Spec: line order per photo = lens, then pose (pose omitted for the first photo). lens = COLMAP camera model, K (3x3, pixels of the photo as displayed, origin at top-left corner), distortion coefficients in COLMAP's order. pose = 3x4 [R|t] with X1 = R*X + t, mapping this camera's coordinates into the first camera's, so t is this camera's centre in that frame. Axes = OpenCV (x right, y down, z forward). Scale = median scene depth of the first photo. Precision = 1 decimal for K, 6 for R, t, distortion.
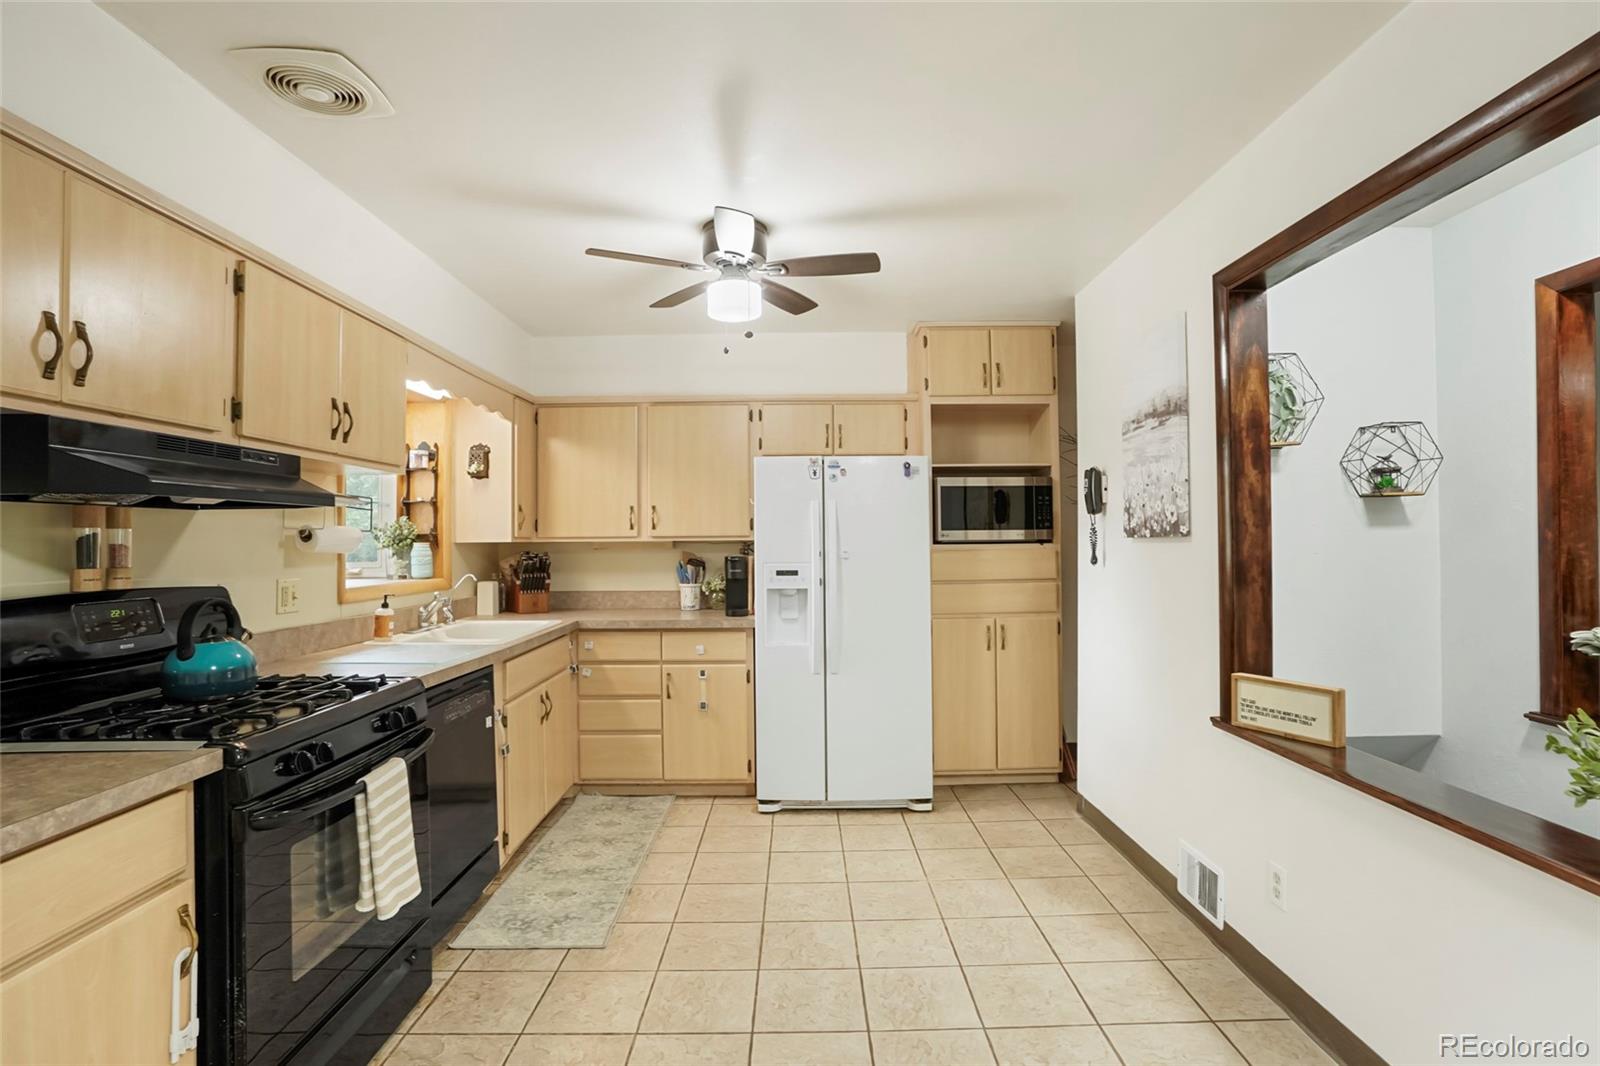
lens RADIAL K [[780.4, 0, 803.3], [0, 780.4, 528.7], [0, 0, 1]] dist [-0.070127, 0.031712]
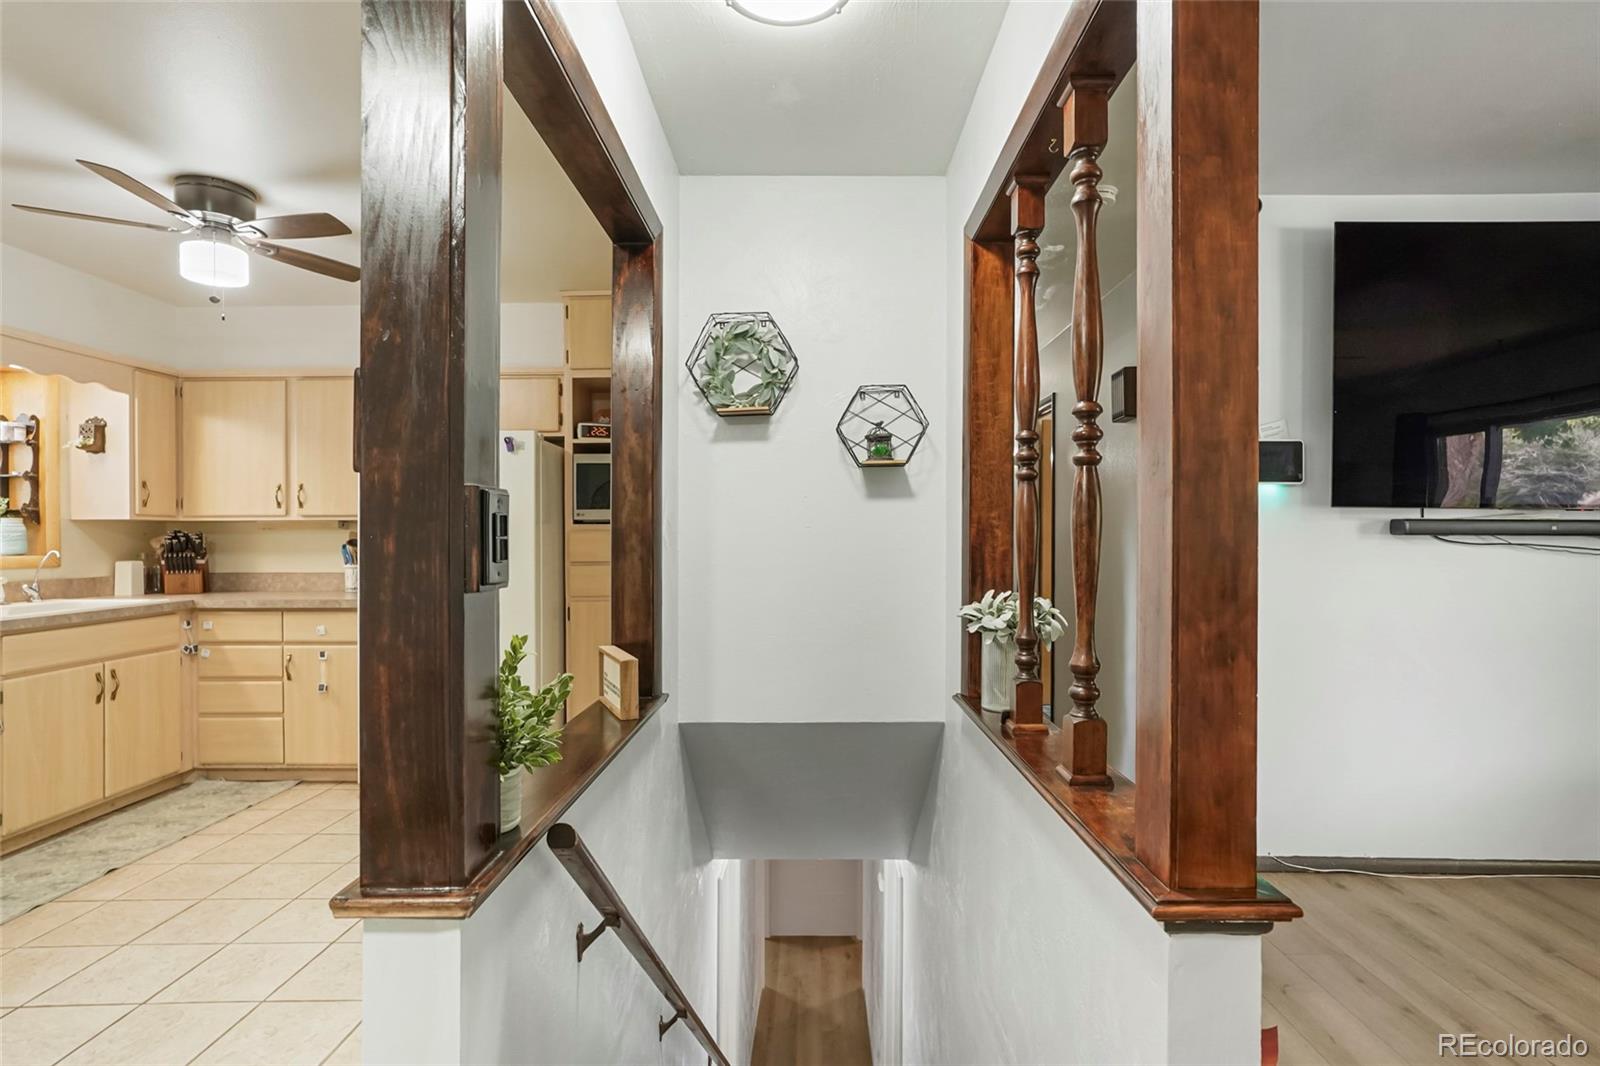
lens RADIAL K [[829.9, 0, 804.4], [0, 829.9, 542.4], [0, 0, 1]] dist [-0.038767, 0.032608]
pose [[0.999894, 0.004799, -0.013713, 0.680258], [-0.004526, 0.999792, 0.019889, 0.031333], [0.013805, -0.019825, 0.999708, -0.024554]]
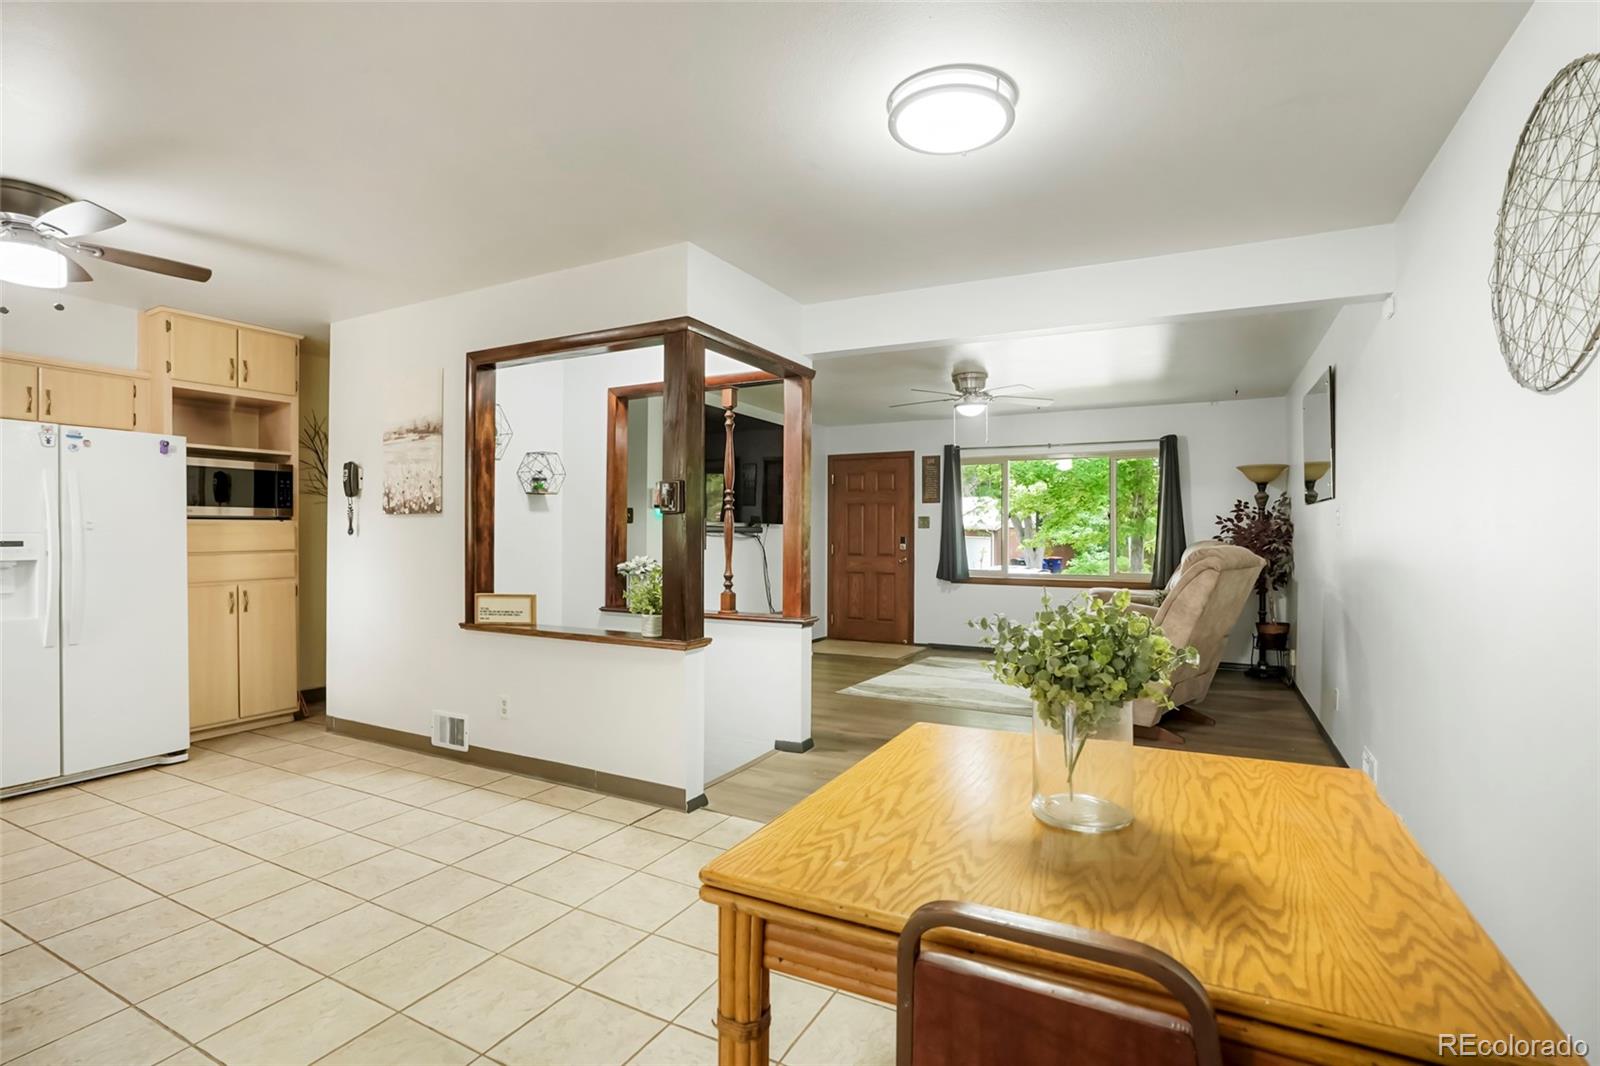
lens RADIAL K [[758.9, 0, 800.0], [0, 758.9, 533.0], [0, 0, 1]] dist [-0.066222, 0.032847]
pose [[0.474841, 0.007903, 0.880036, -0.456698], [-0.019026, 0.999818, 0.001287, 0.032454], [-0.879866, -0.017354, 0.474905, -0.341657]]
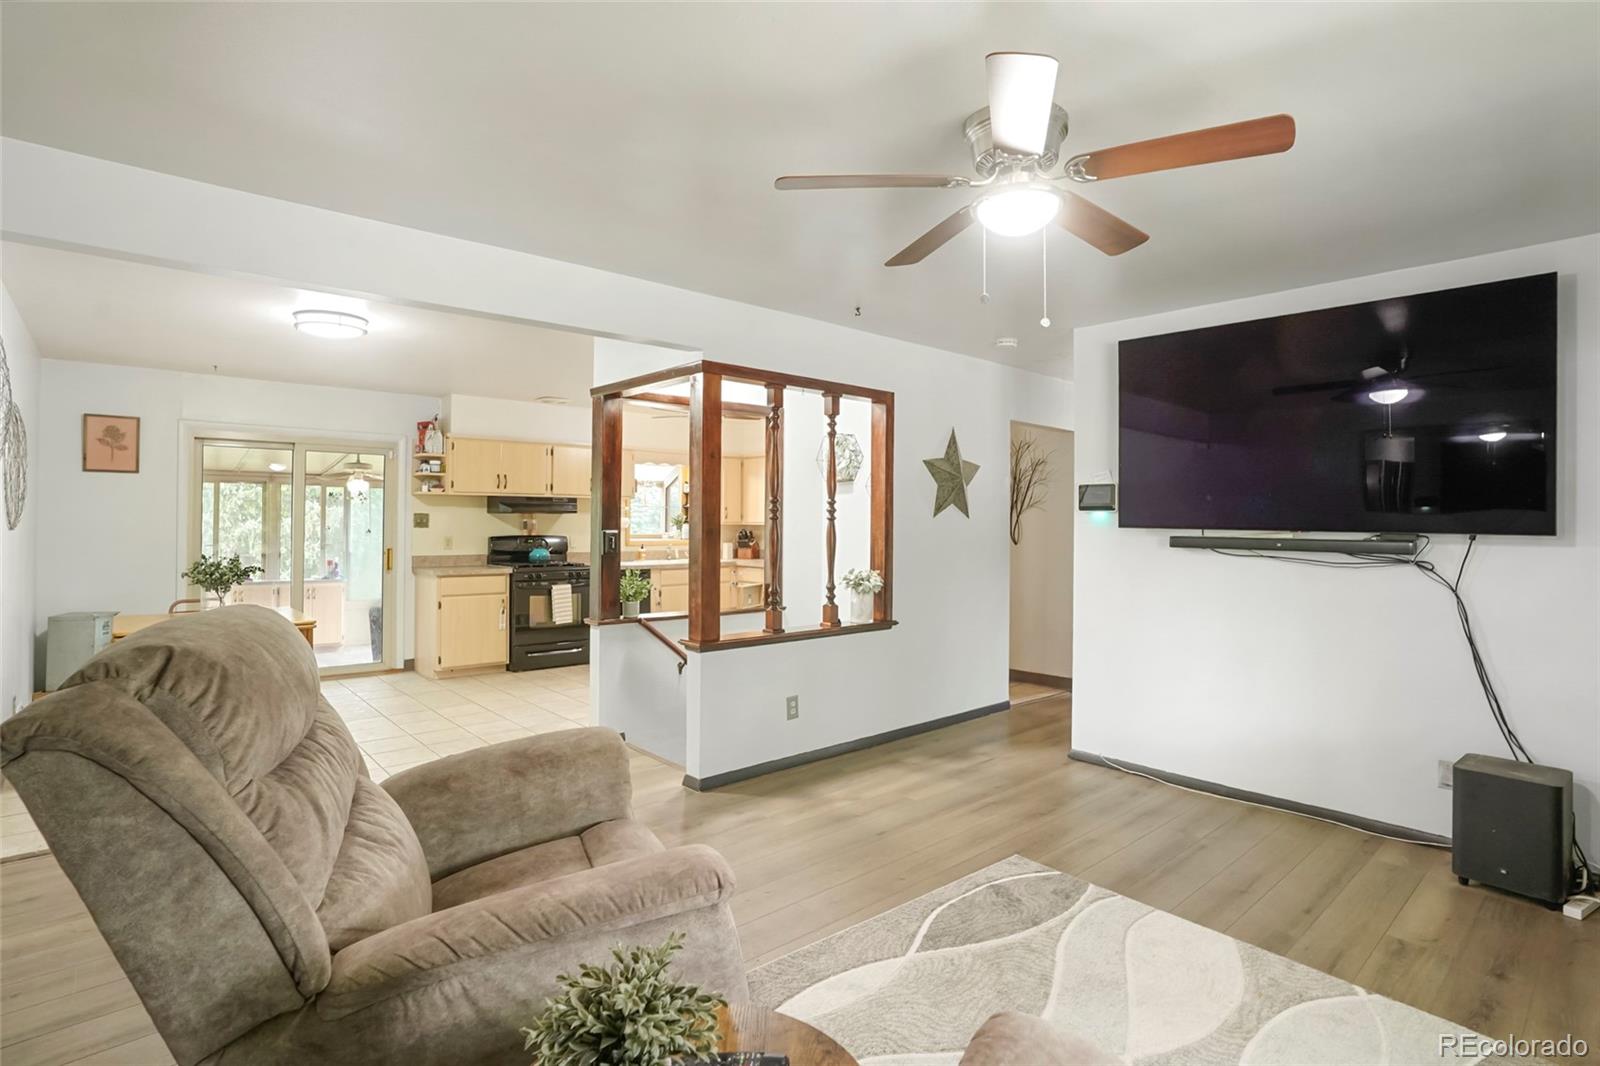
lens RADIAL K [[798.0, 0, 808.4], [0, 798.0, 520.3], [0, 0, 1]] dist [-0.073175, 0.034979]
pose [[0.660872, 0.008457, -0.750451, 2.079800], [0.000969, 0.999926, 0.012122, -0.029953], [0.750498, -0.008739, 0.660815, -0.424196]]
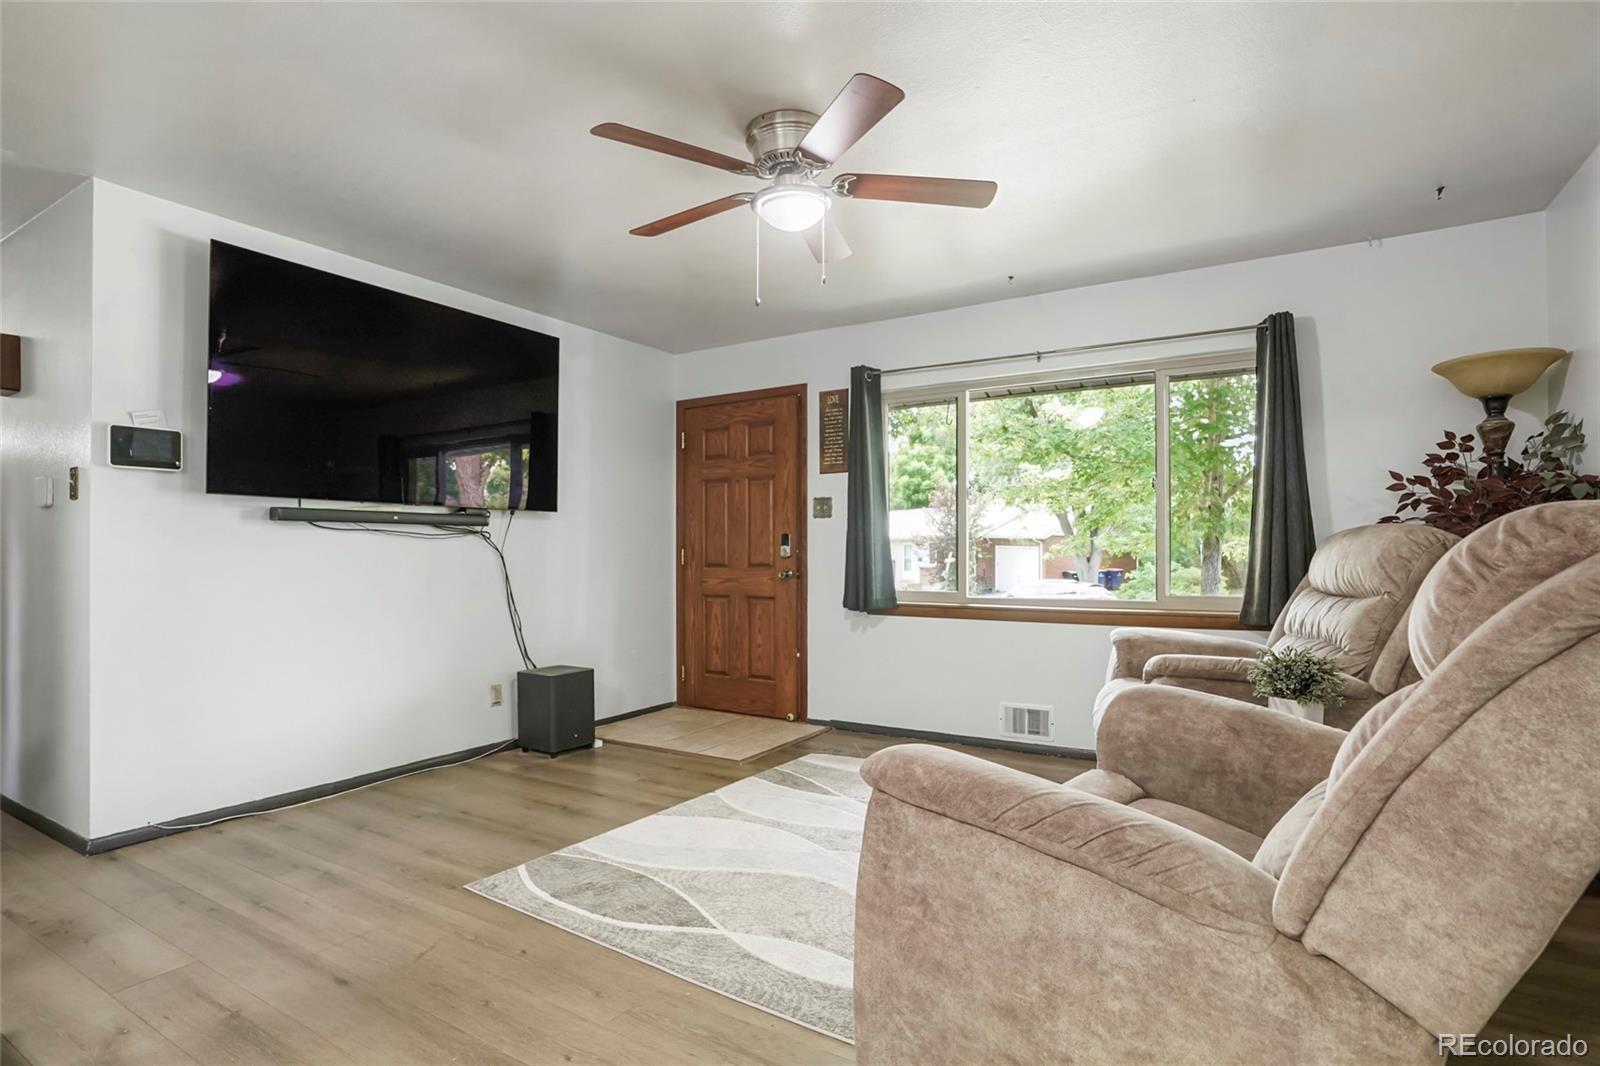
lens RADIAL K [[795.5, 0, 787.7], [0, 795.5, 548.9], [0, 0, 1]] dist [-0.060677, 0.035765]
pose [[0.540416, 0.001289, 0.841397, 0.854808], [-0.008034, 0.999961, 0.003628, 0.072091], [-0.841359, -0.008720, 0.540406, -0.252173]]
